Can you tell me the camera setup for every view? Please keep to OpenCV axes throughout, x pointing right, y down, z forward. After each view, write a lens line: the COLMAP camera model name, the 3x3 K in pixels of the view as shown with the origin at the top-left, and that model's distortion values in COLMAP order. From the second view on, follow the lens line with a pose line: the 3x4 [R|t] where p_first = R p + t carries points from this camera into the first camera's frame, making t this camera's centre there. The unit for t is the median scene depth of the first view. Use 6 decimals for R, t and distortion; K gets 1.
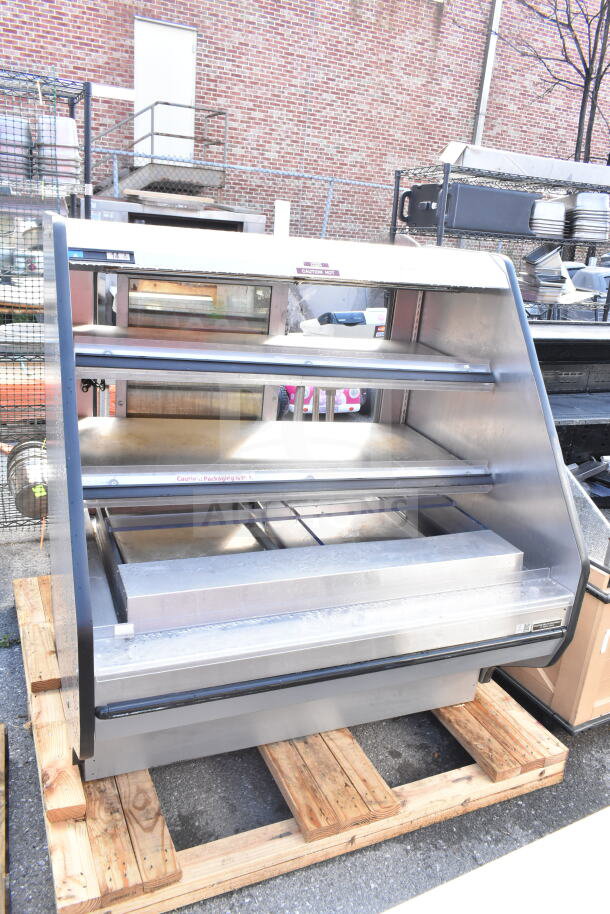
lens RADIAL K [[718.8, 0, 303.3], [0, 718.8, 465.6], [0, 0, 1]] dist [0.001159, 0.002893]
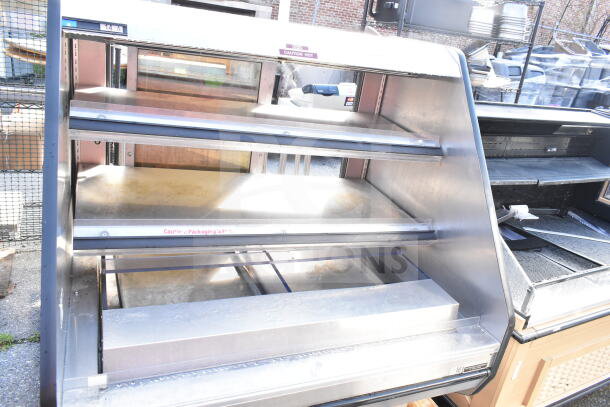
lens RADIAL K [[479.7, 0, 305.0], [0, 479.7, 203.5], [0, 0, 1]] dist [0.001159, 0.002893]
pose [[0.998139, 0.053716, 0.028877, 0.017941], [-0.055038, 0.997371, 0.047130, -0.059719], [-0.026269, -0.048631, 0.998471, 0.198052]]
